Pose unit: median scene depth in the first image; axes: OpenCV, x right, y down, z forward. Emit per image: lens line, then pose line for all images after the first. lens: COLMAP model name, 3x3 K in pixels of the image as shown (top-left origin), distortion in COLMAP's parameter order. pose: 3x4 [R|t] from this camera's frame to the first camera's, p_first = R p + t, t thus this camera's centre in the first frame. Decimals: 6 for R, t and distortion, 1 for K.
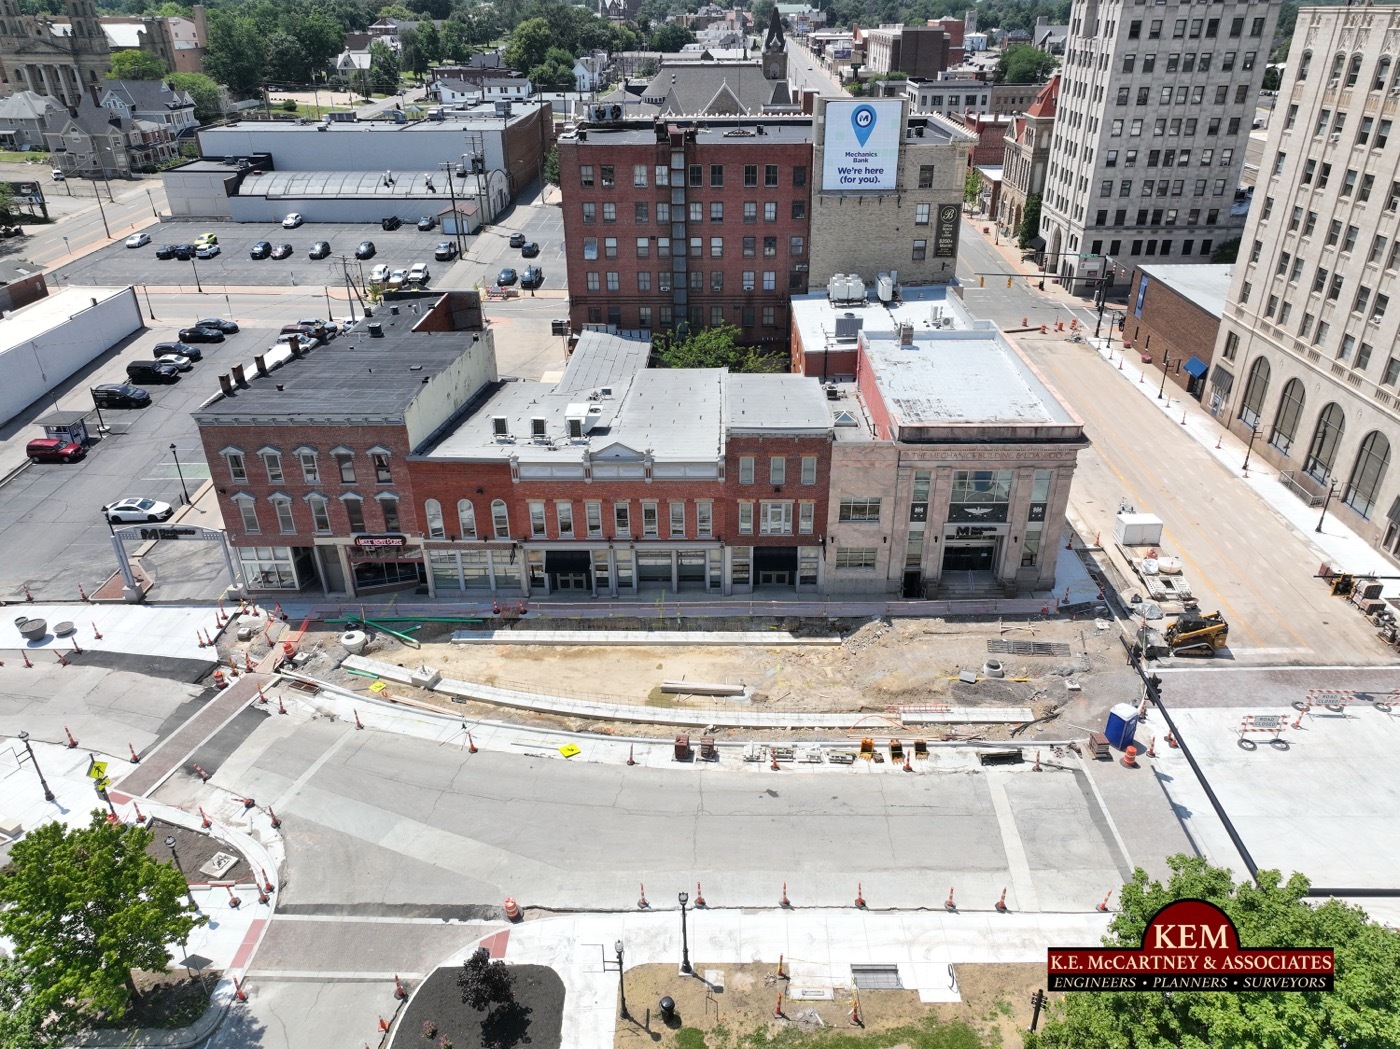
lens RADIAL K [[979.0, 0, 704.0], [0, 979.0, 524.9], [0, 0, 1]] dist [-0.008196, 0.022036]
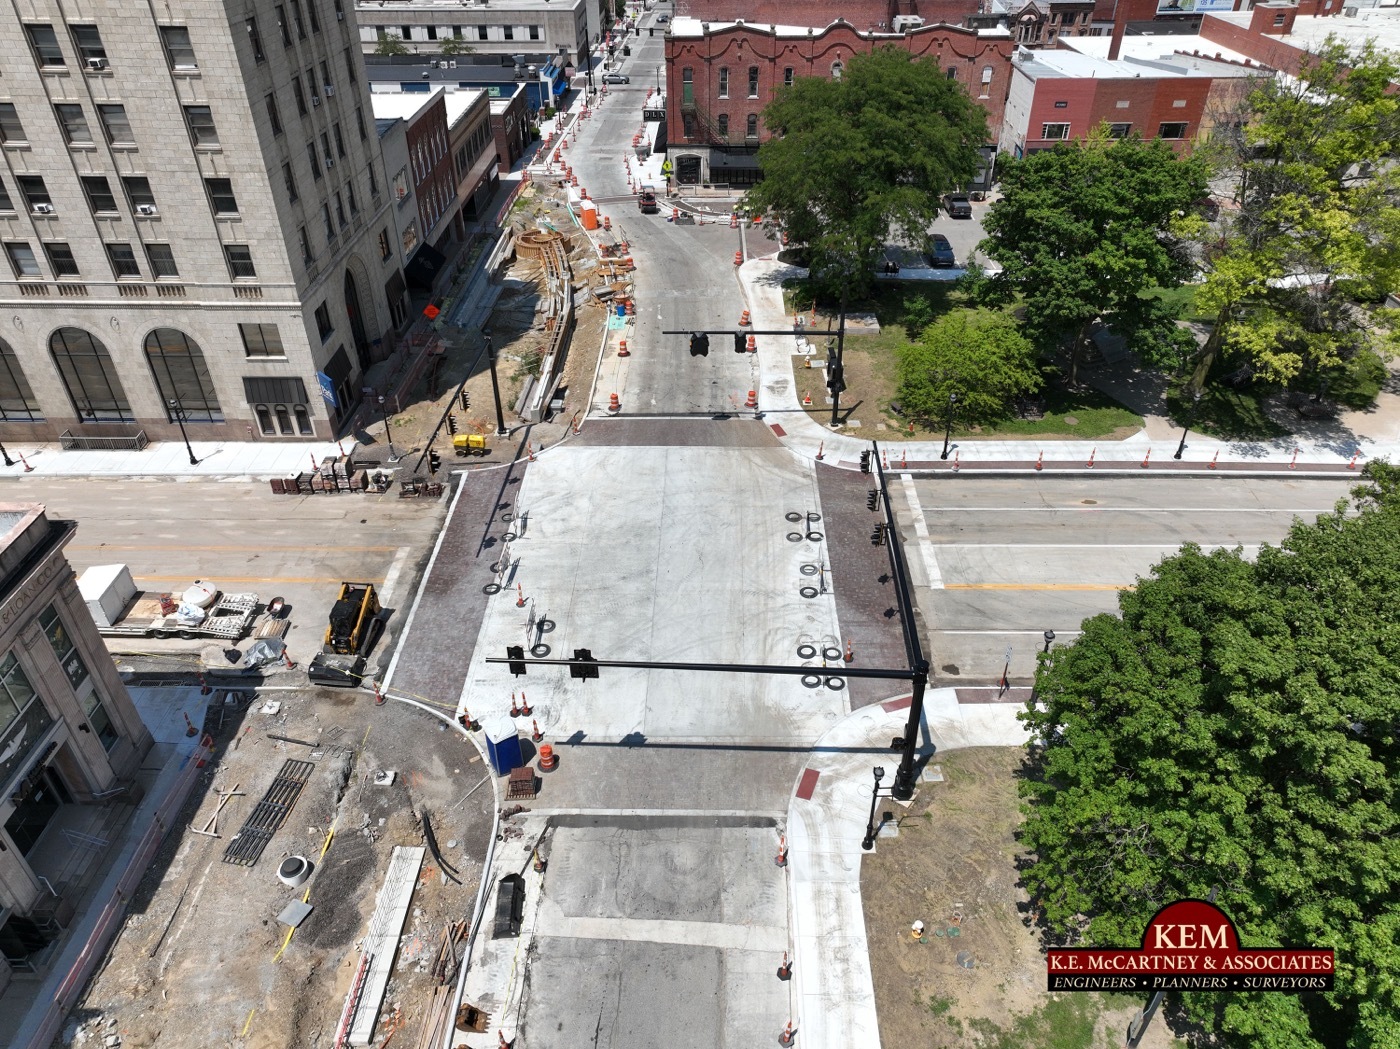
lens RADIAL K [[979.0, 0, 697.3], [0, 979.0, 521.7], [0, 0, 1]] dist [-0.008196, 0.022036]
pose [[-0.002421, -0.568539, 0.822653, -0.083426], [0.473851, 0.723781, 0.501603, -0.187822], [-0.880602, 0.391030, 0.267650, 0.478022]]
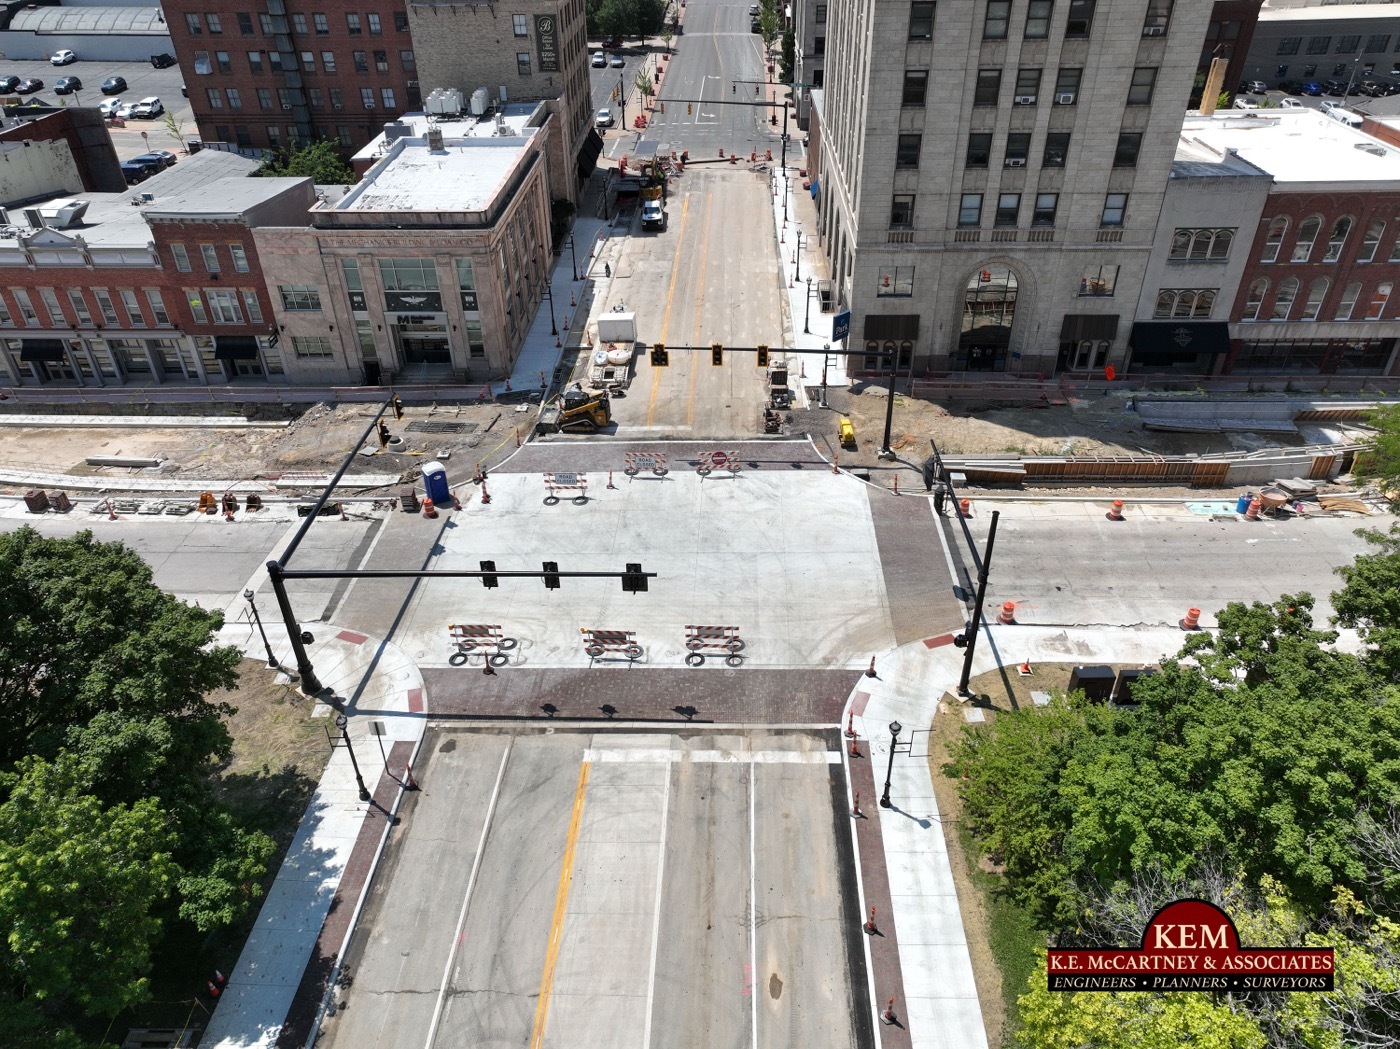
lens RADIAL K [[979.0, 0, 699.4], [0, 979.0, 524.6], [0, 0, 1]] dist [-0.008196, 0.022036]
pose [[0.999869, 0.006189, -0.014941, 0.591571], [-0.004467, 0.993621, 0.112682, 0.103327], [0.015543, -0.112601, 0.993519, -0.060314]]
